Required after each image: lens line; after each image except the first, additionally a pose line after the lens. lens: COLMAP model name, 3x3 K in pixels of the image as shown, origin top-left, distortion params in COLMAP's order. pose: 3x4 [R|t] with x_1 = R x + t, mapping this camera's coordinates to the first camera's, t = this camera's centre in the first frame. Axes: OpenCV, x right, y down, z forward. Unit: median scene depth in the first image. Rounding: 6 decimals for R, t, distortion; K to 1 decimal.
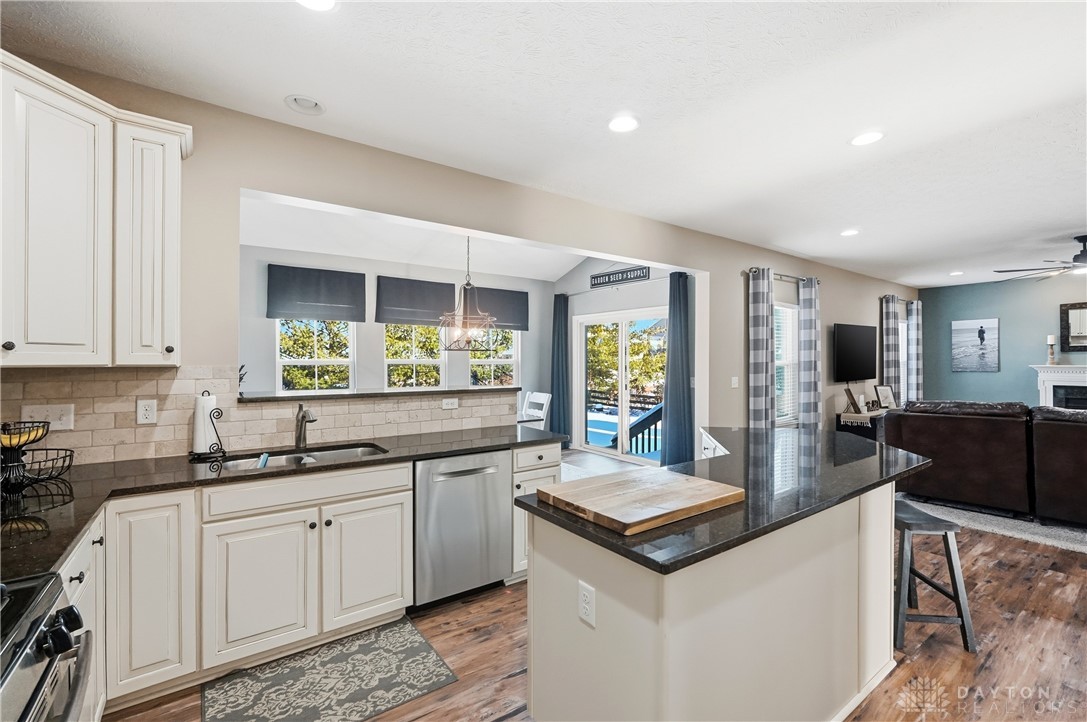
lens RADIAL K [[469.3, 0, 536.1], [0, 469.3, 359.5], [0, 0, 1]] dist [-0.000937, 0.000078]
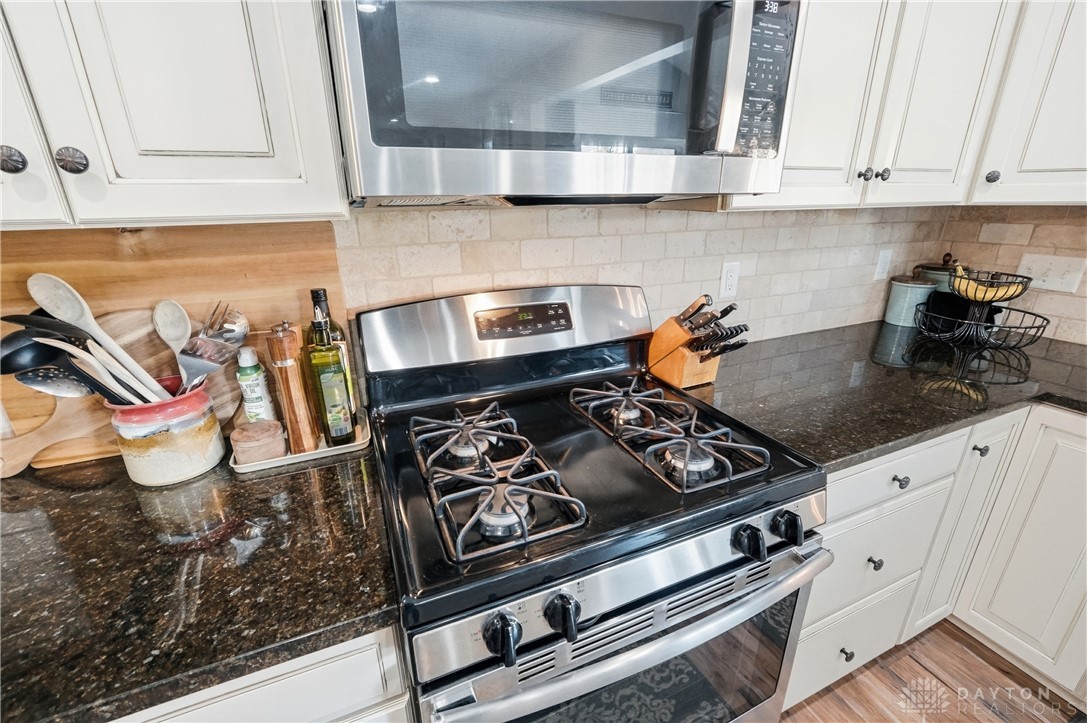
lens RADIAL K [[461.4, 0, 543.6], [0, 461.4, 357.8], [0, 0, 1]] dist [-0.014918, 0.007248]
pose [[-0.217529, 0.321464, -0.921597, -0.042930], [0.009384, 0.944853, 0.327361, 0.000185], [0.976009, 0.062563, -0.208550, 0.132240]]
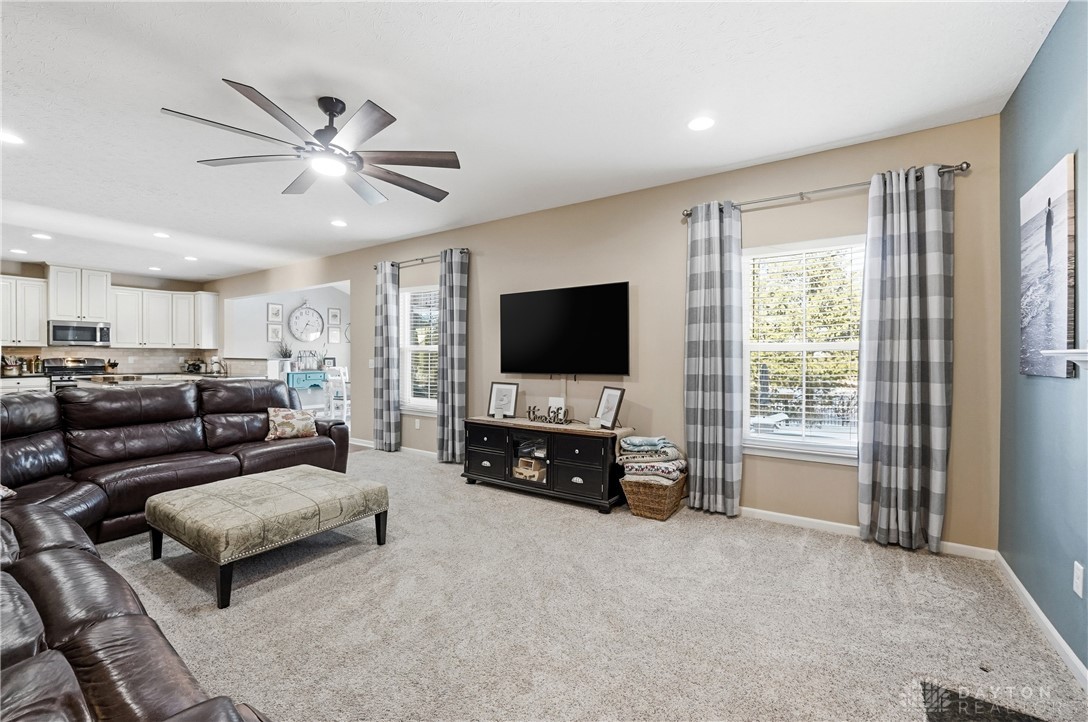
lens RADIAL K [[461.8, 0, 544.1], [0, 461.8, 357.3], [0, 0, 1]] dist [-0.014918, 0.007248]
pose [[0.338547, 0.005821, -0.940932, 1.654125], [-0.006065, 0.999974, 0.004005, 0.022983], [0.940930, 0.004351, 0.338573, 0.995150]]
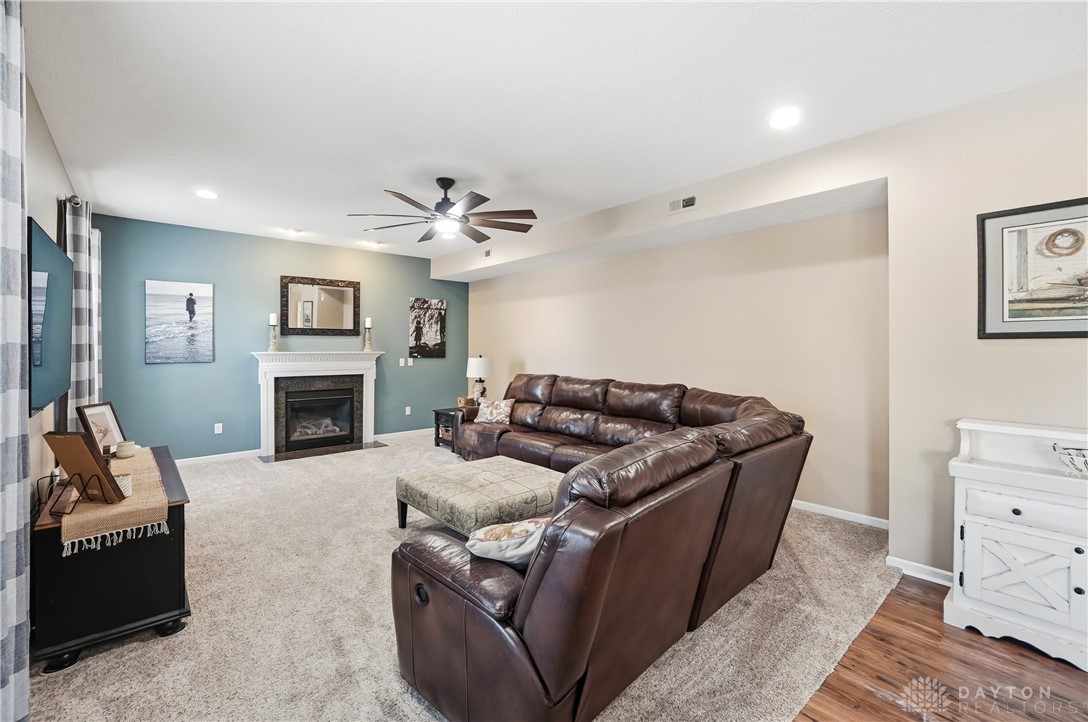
lens RADIAL K [[470.2, 0, 541.9], [0, 470.2, 349.5], [0, 0, 1]] dist [-0.017264, 0.005959]
pose [[-0.097210, -0.006538, 0.995242, 0.380888], [-0.002215, 0.999977, 0.006353, 0.003426], [-0.995261, -0.001587, -0.097222, 0.860307]]
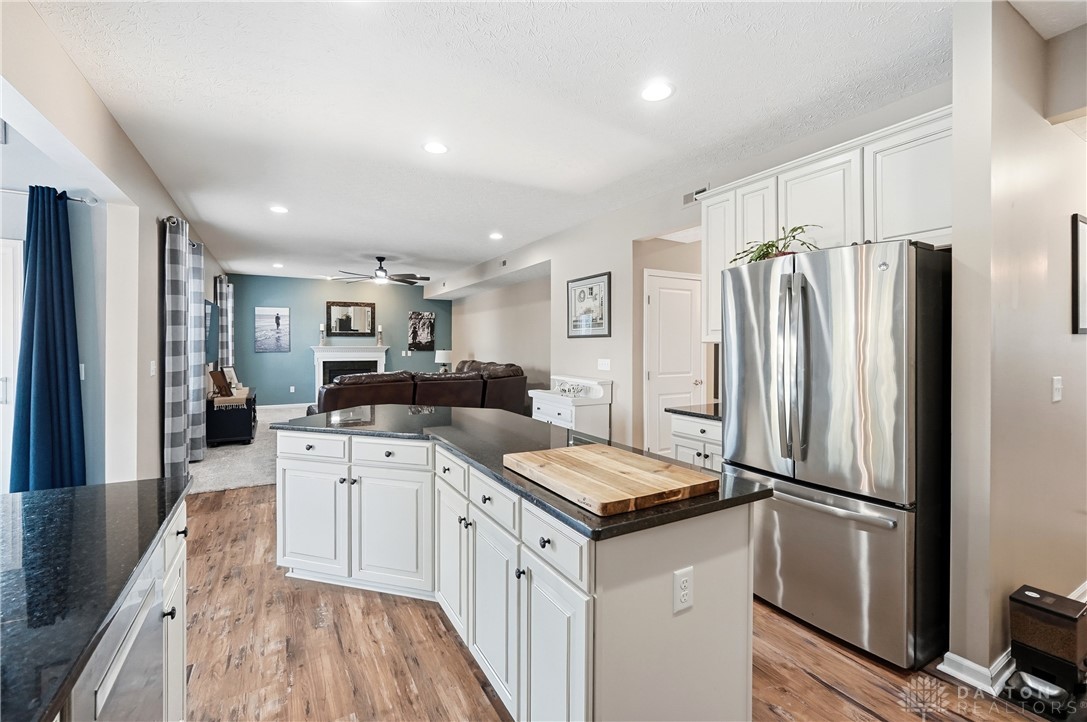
lens RADIAL K [[468.3, 0, 540.4], [0, 468.3, 351.5], [0, 0, 1]] dist [-0.004390, 0.000001]
pose [[0.105799, -0.012832, 0.994305, -0.227182], [-0.003044, 0.999908, 0.013228, 0.010967], [-0.994383, -0.004426, 0.105750, 0.323900]]
